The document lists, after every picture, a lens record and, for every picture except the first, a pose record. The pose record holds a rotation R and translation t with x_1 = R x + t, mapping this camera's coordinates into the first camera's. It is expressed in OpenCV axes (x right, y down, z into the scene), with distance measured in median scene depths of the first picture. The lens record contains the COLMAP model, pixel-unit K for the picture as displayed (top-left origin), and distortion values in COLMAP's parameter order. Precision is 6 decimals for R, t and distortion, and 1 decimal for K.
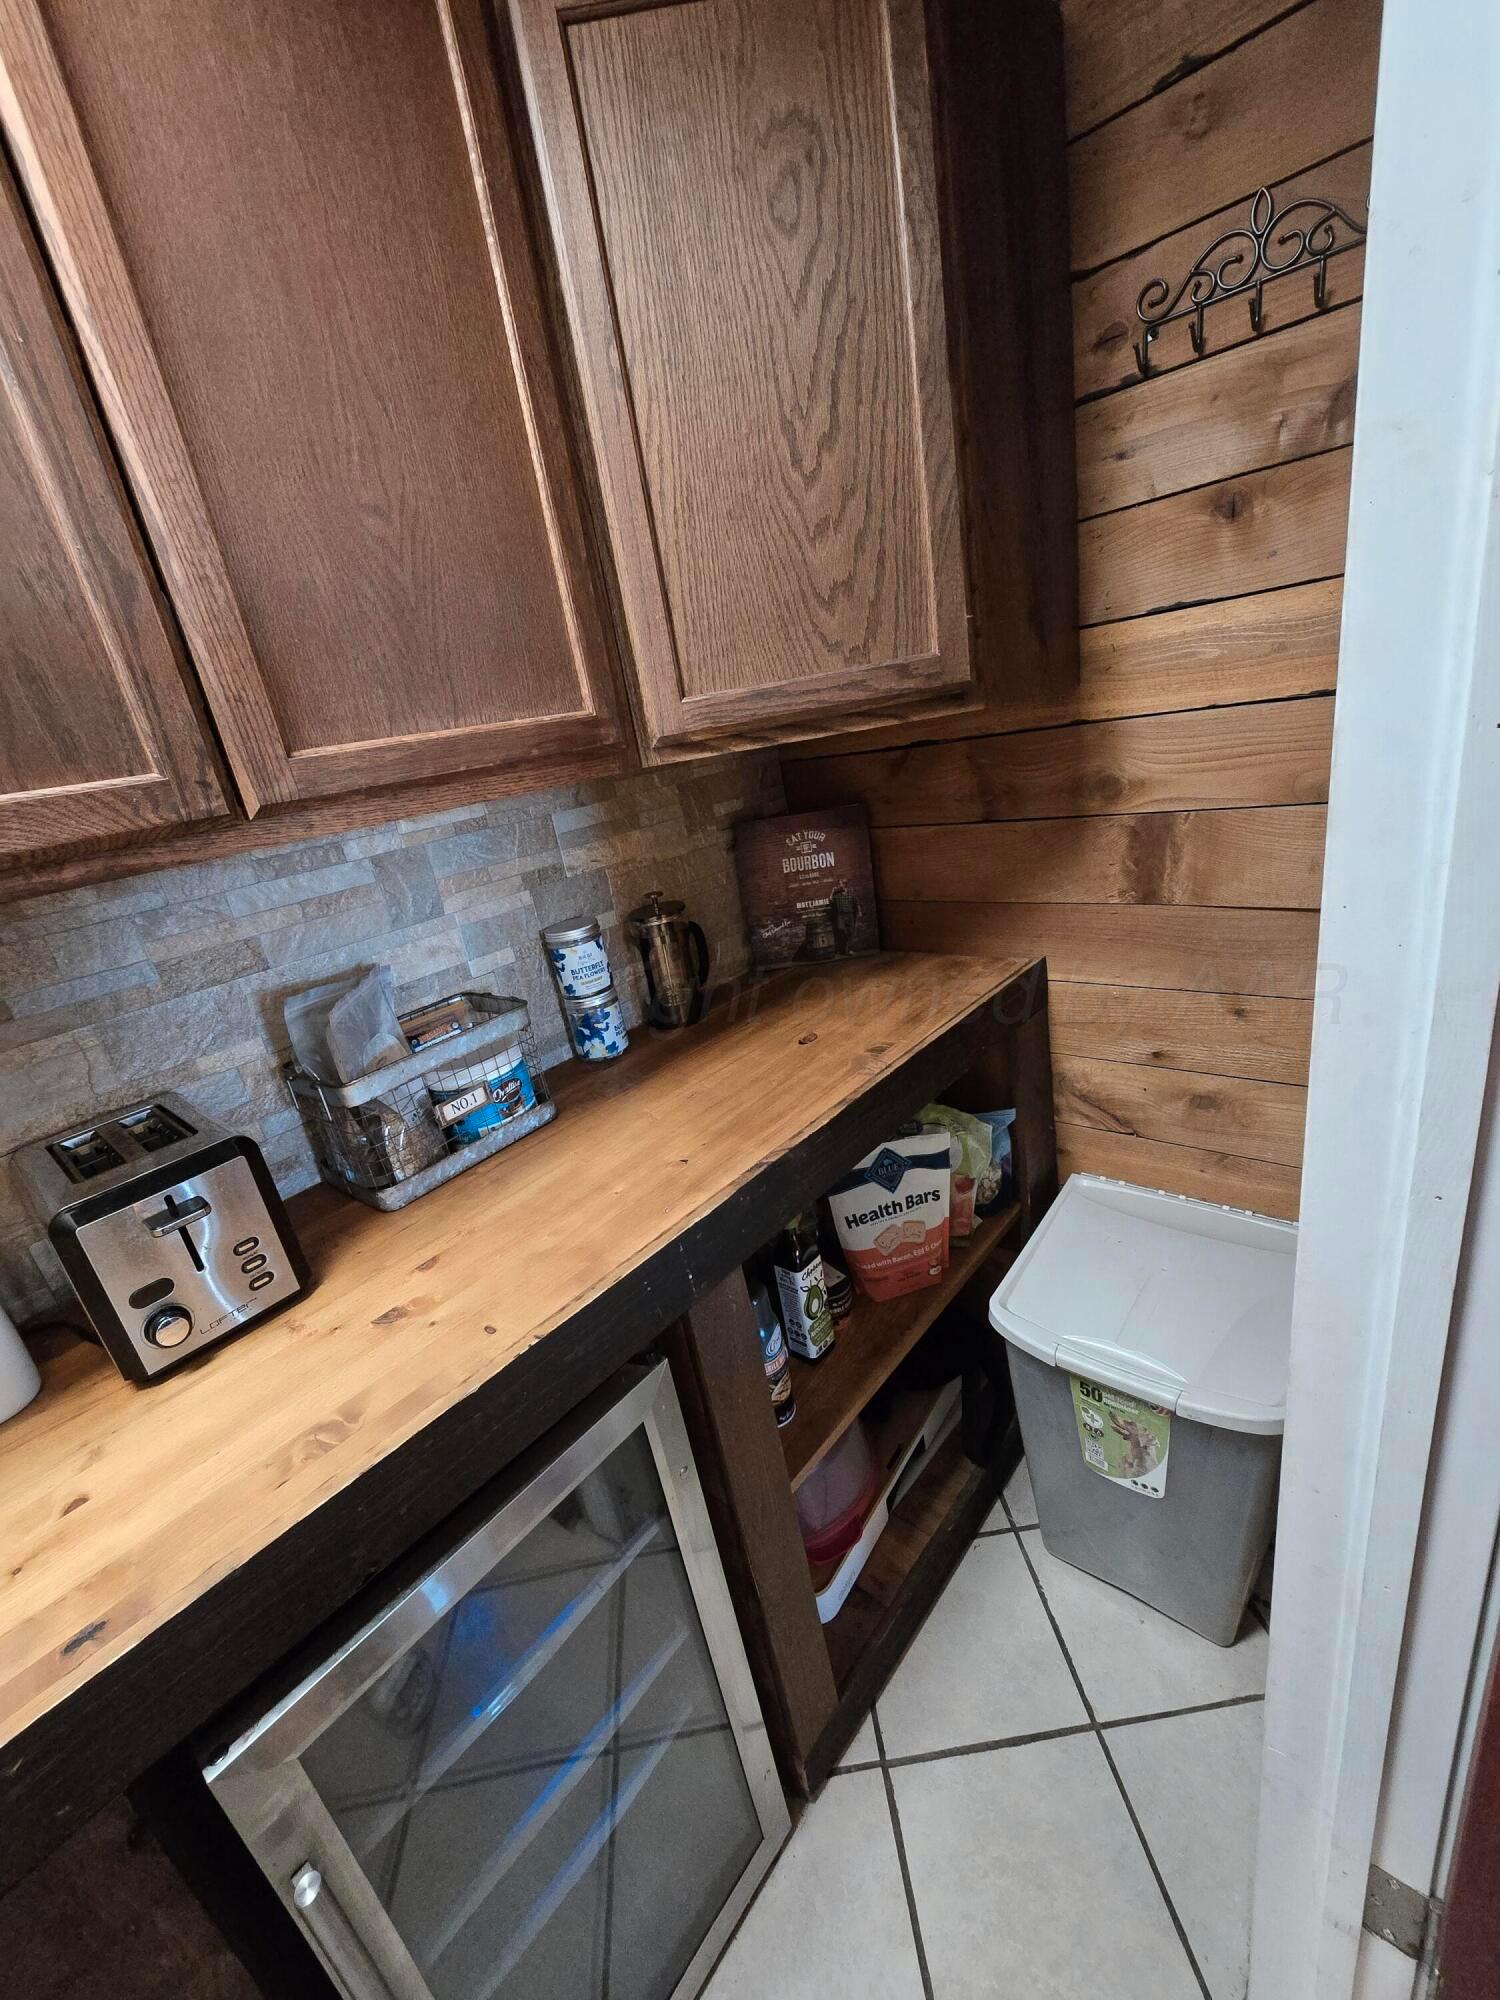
lens RADIAL K [[817.0, 0, 731.8], [0, 817.0, 1019.5], [0, 0, 1]] dist [-0.001817, 0.000163]
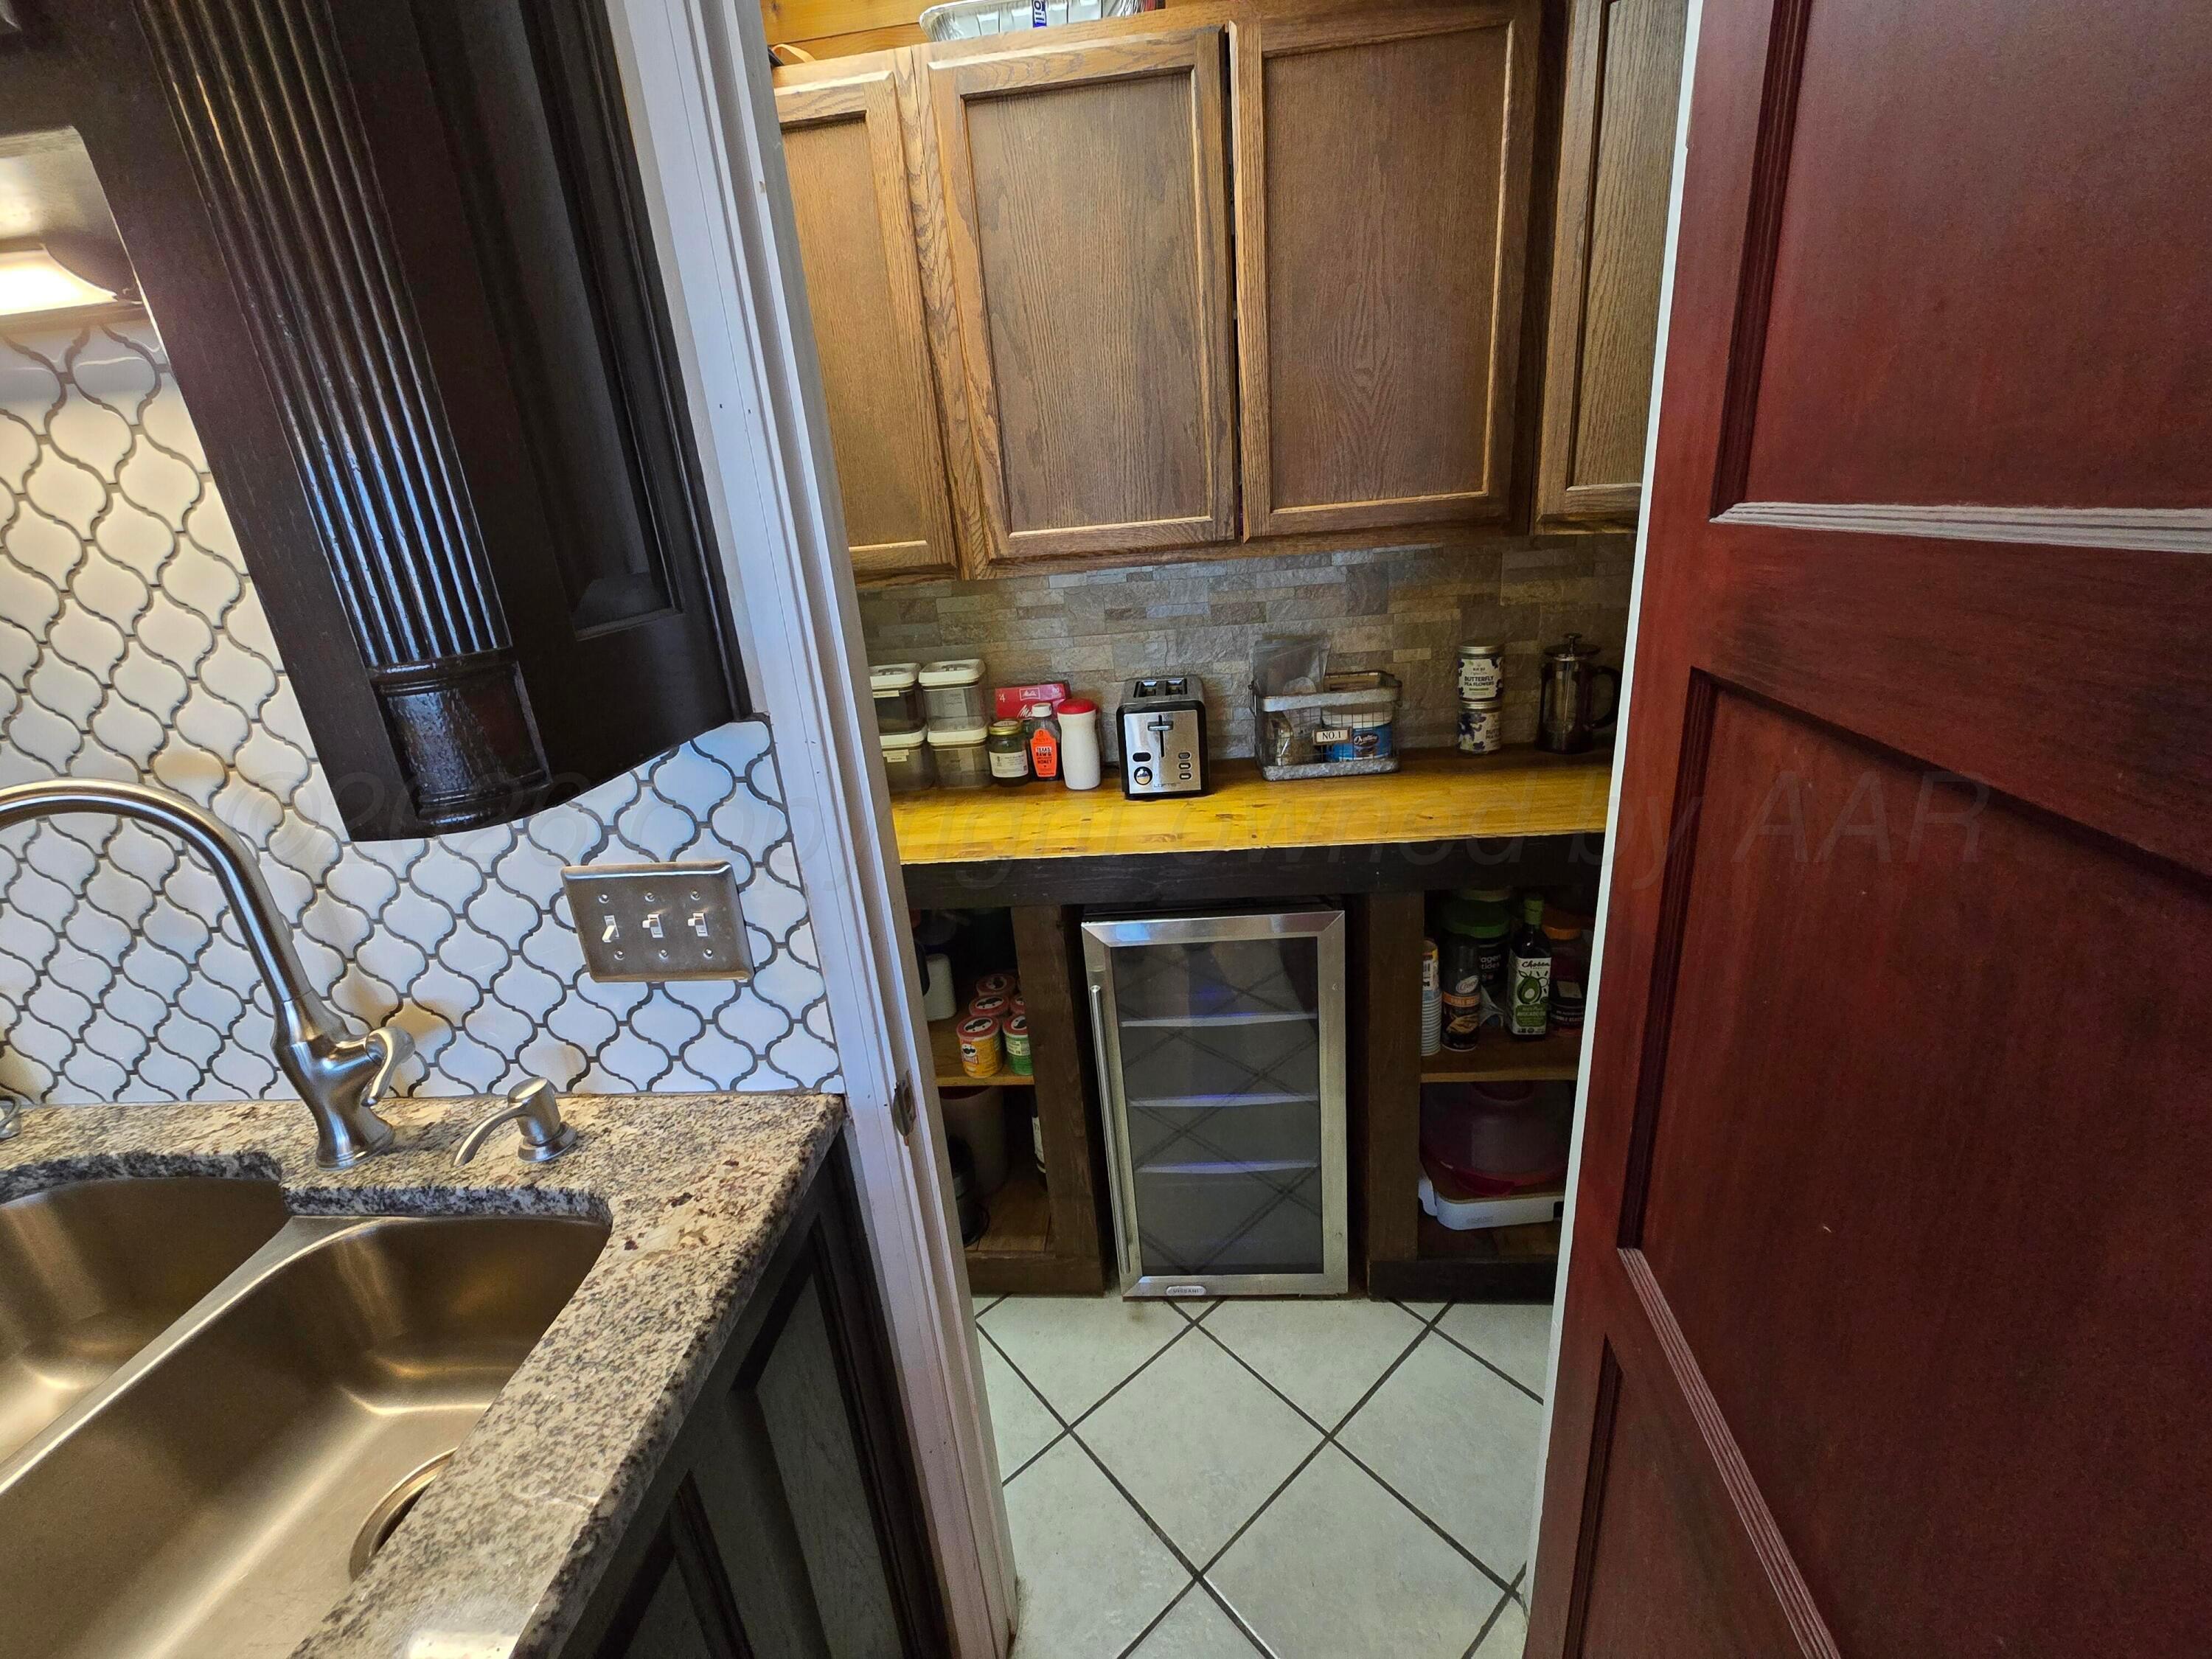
lens RADIAL K [[903.6, 0, 1104.9], [0, 903.6, 818.6], [0, 0, 1]] dist [-0.001817, 0.000163]
pose [[0.613237, 0.370812, -0.697451, 0.663531], [-0.287986, 0.927145, 0.239719, -0.037720], [0.735530, 0.053852, 0.675349, -0.464232]]
